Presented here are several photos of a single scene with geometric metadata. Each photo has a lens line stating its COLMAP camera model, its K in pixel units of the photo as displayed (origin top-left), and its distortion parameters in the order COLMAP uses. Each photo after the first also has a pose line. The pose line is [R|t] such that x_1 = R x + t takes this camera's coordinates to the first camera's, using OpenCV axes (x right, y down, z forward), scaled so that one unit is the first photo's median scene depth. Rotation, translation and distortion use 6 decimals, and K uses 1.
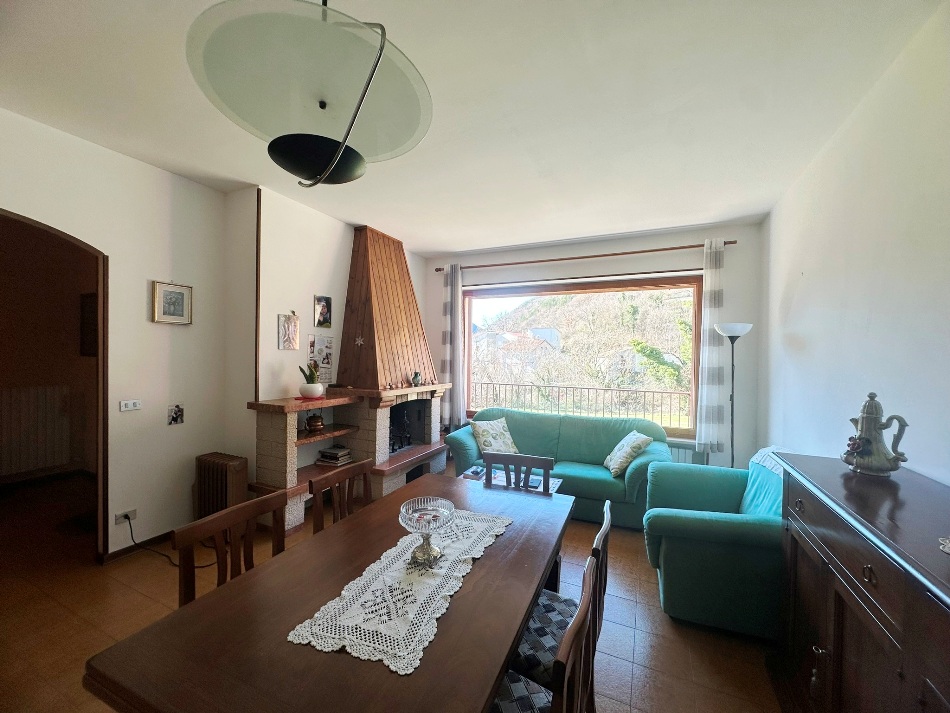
lens RADIAL K [[381.9, 0, 472.1], [0, 381.9, 357.0], [0, 0, 1]] dist [-0.001400, 0.000052]
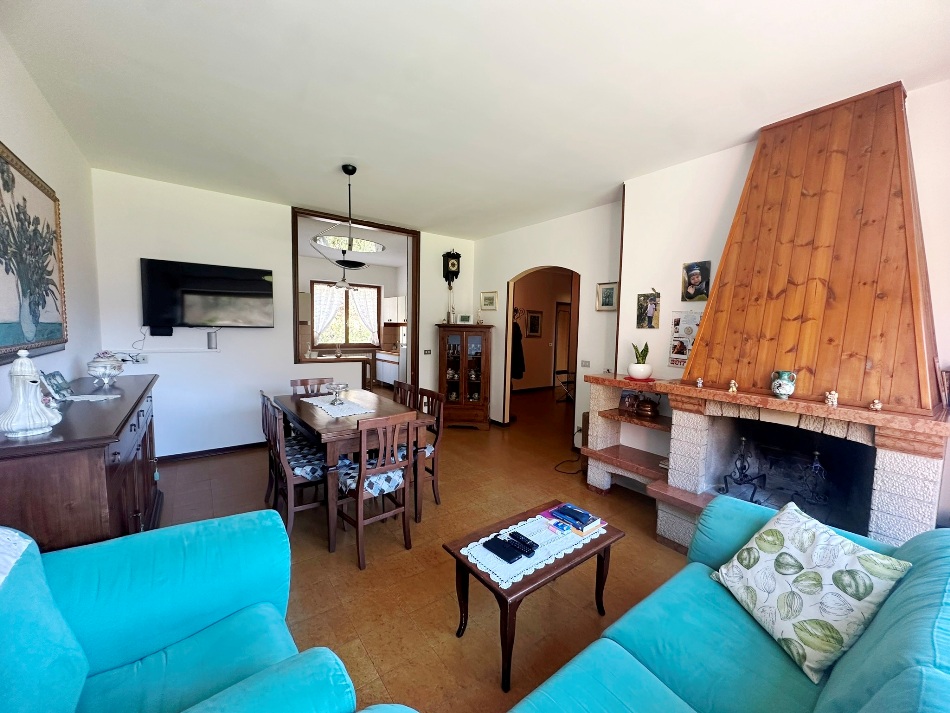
lens RADIAL K [[381.8, 0, 476.8], [0, 381.8, 357.7], [0, 0, 1]] dist [-0.000504, 0.000163]
pose [[-0.471581, 0.047056, -0.880566, 0.651735], [-0.032624, 0.996961, 0.070747, 0.000127], [0.881219, 0.062091, -0.468612, 1.167552]]
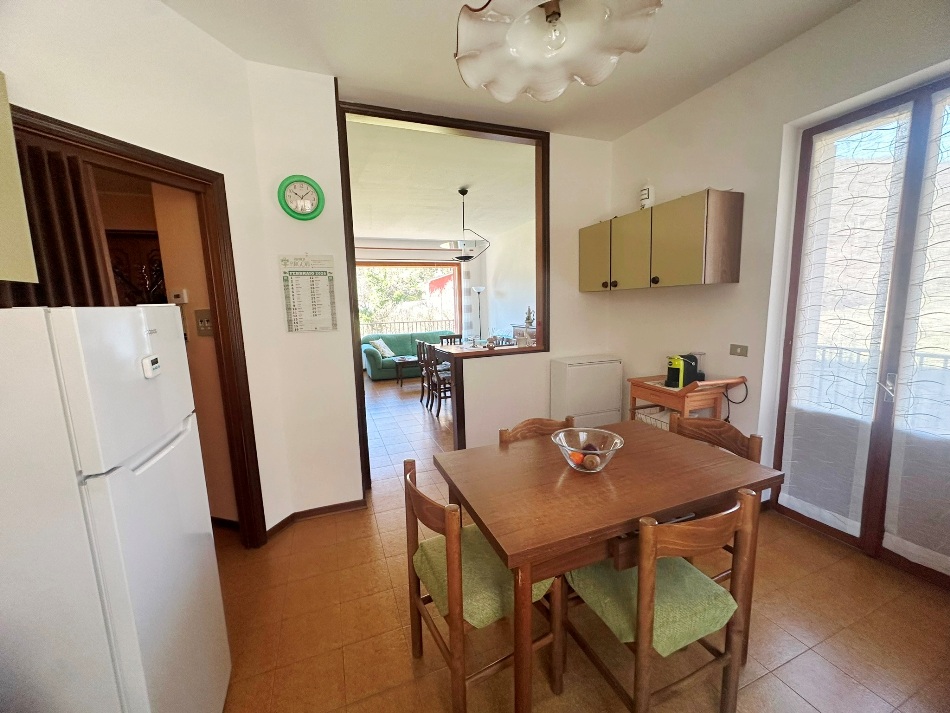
lens RADIAL K [[381.7, 0, 476.9], [0, 381.7, 360.2], [0, 0, 1]] dist [-0.002035, -0.000169]
pose [[0.683743, -0.141782, 0.715816, -1.263443], [0.042469, 0.987012, 0.154932, -0.000184], [-0.728486, -0.075533, 0.680884, -0.782223]]
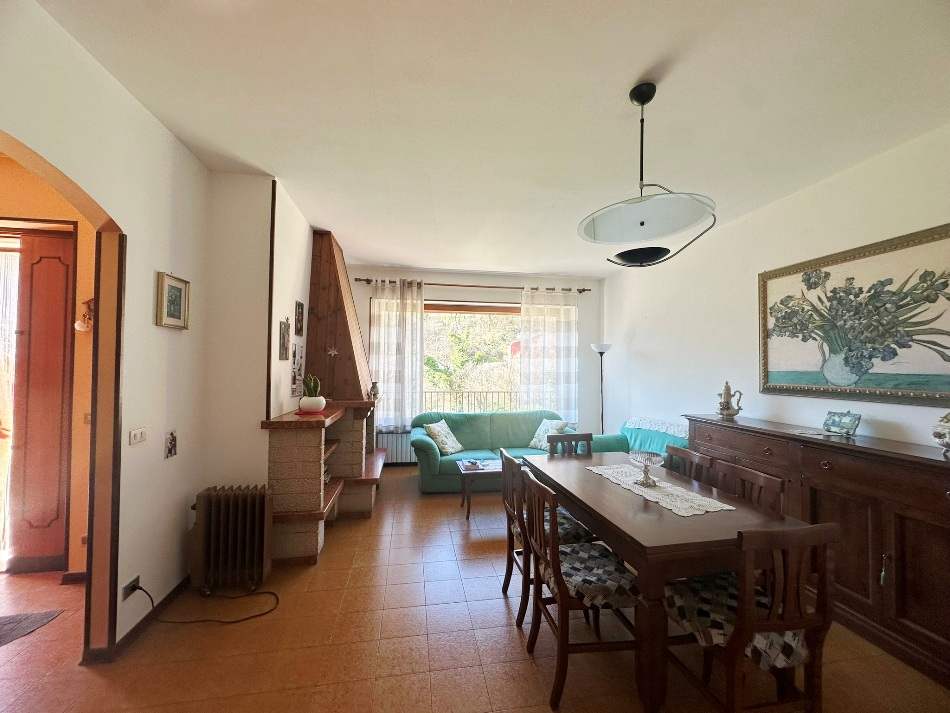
lens RADIAL K [[381.7, 0, 476.9], [0, 381.7, 360.2], [0, 0, 1]] dist [-0.002035, -0.000169]
pose [[0.820281, 0.000264, 0.571961, -0.674651], [0.007246, 0.999915, -0.010853, -0.007792], [-0.571915, 0.013047, 0.820209, 0.004511]]
